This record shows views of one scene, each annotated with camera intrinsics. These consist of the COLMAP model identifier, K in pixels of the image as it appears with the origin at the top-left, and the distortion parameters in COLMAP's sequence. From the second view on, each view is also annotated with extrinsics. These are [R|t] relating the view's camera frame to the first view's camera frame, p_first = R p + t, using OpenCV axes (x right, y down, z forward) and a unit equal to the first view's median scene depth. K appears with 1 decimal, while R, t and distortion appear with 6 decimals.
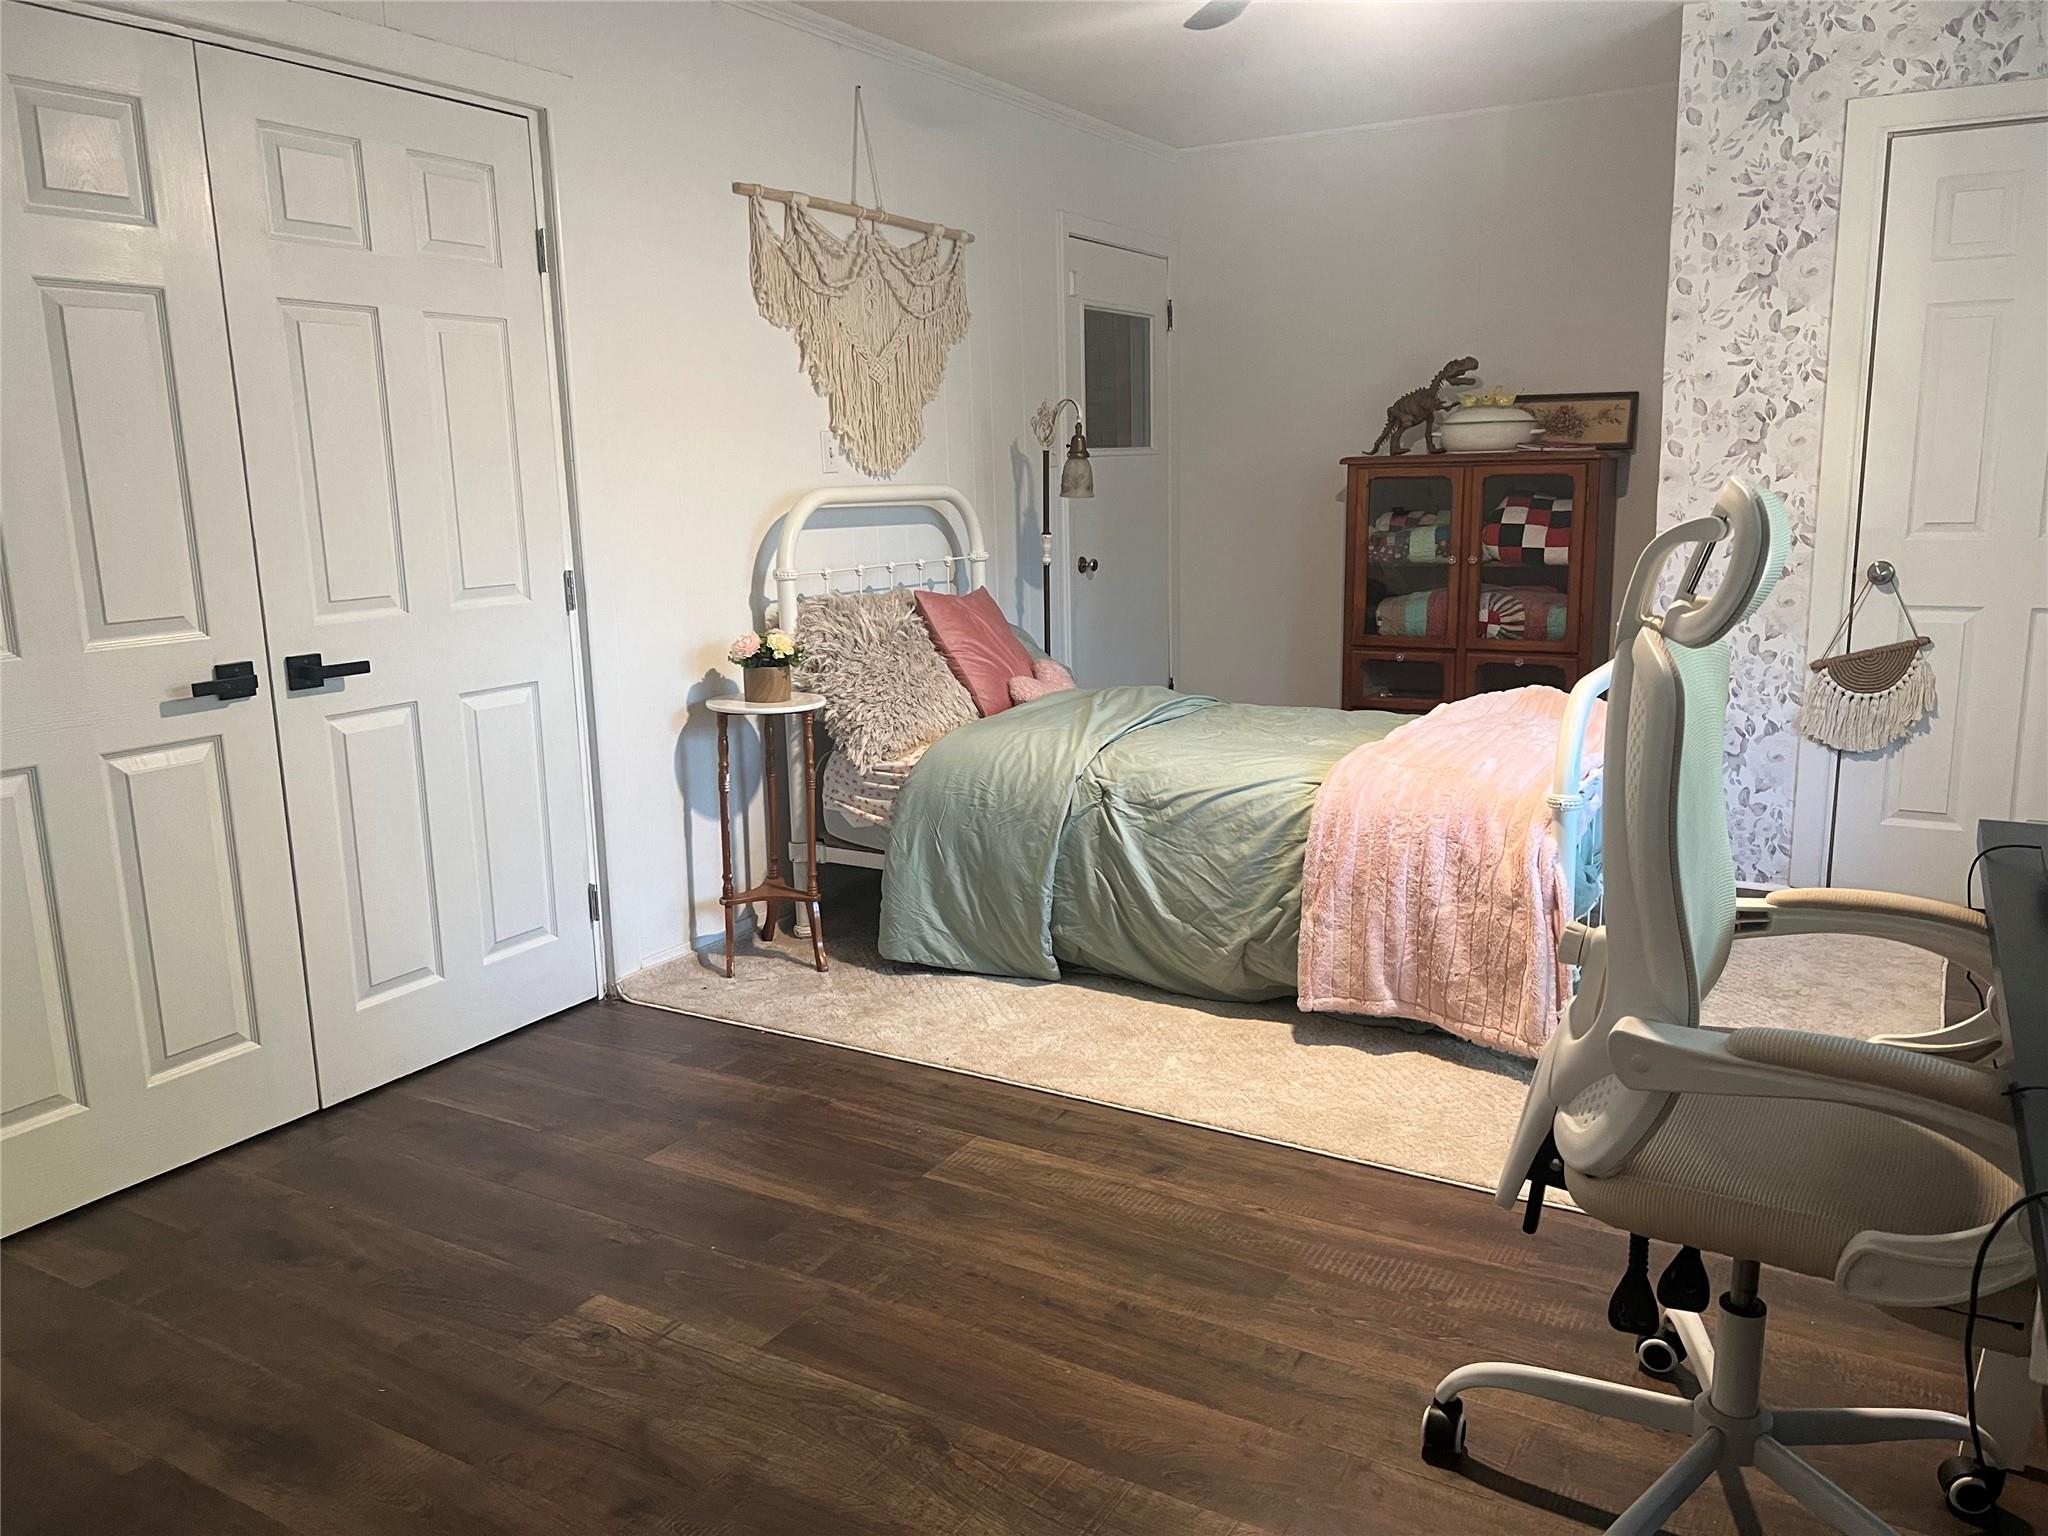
lens RADIAL K [[1537.3, 0, 1020.7], [0, 1537.3, 765.8], [0, 0, 1]] dist [0.065748, -0.006747]
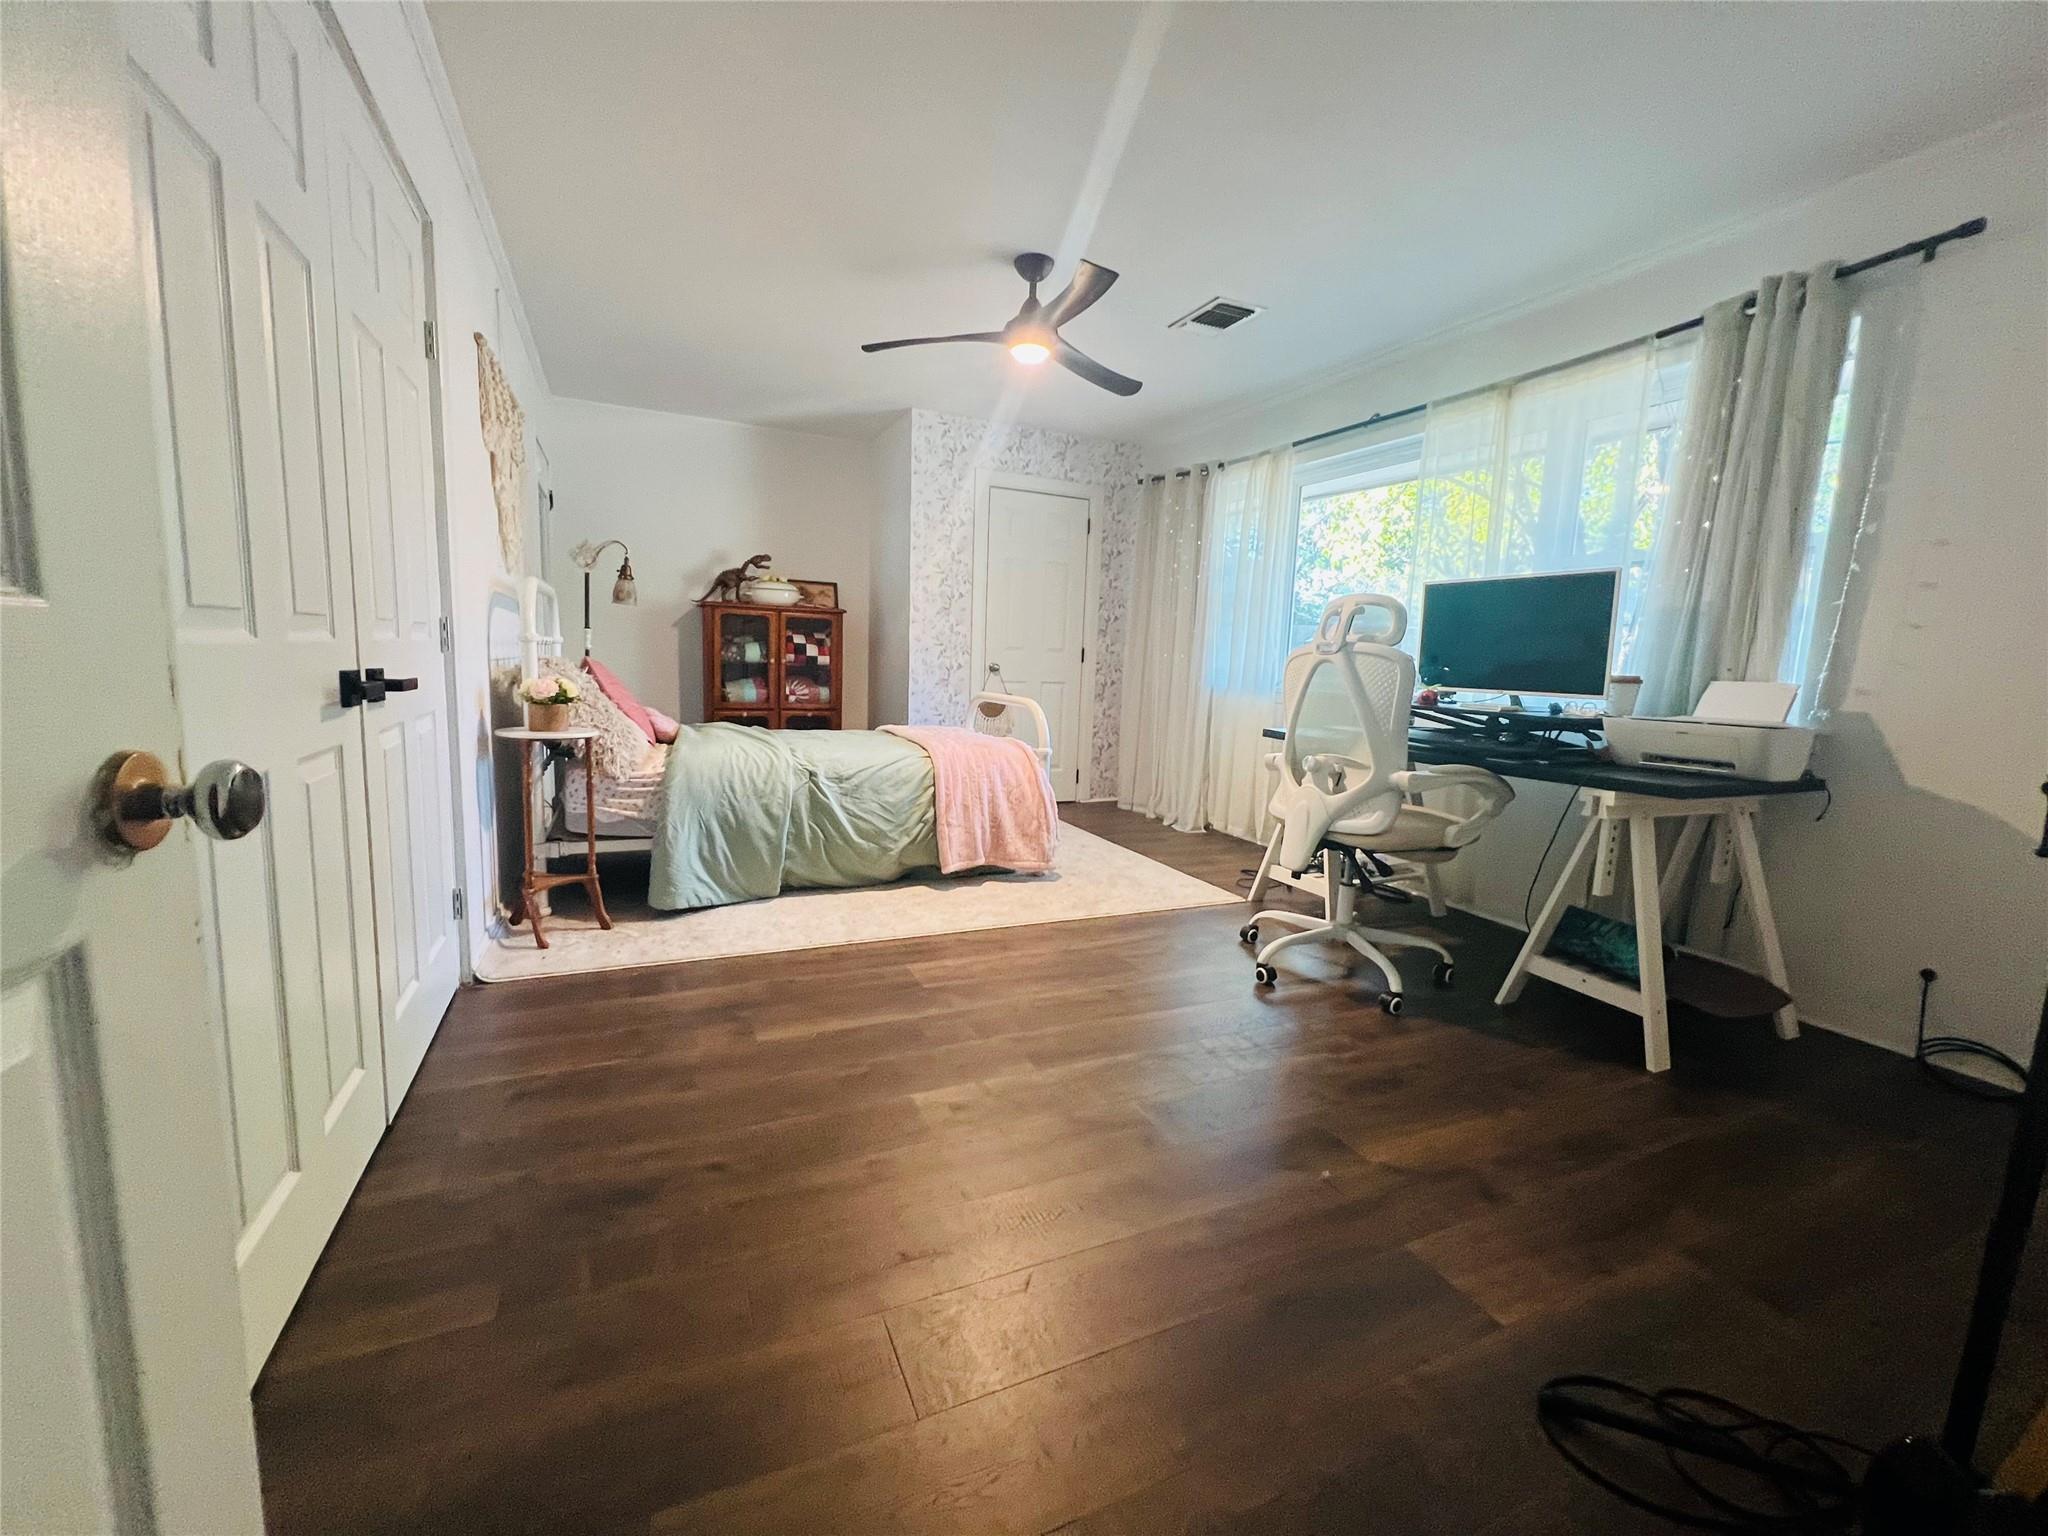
lens RADIAL K [[817.9, 0, 1022.5], [0, 817.9, 771.3], [0, 0, 1]] dist [0.000959, -0.000036]
pose [[0.569114, -0.073196, 0.818994, -0.513024], [0.108887, 0.993967, 0.013169, 0.025864], [-0.815017, 0.081683, 0.573650, 0.286317]]
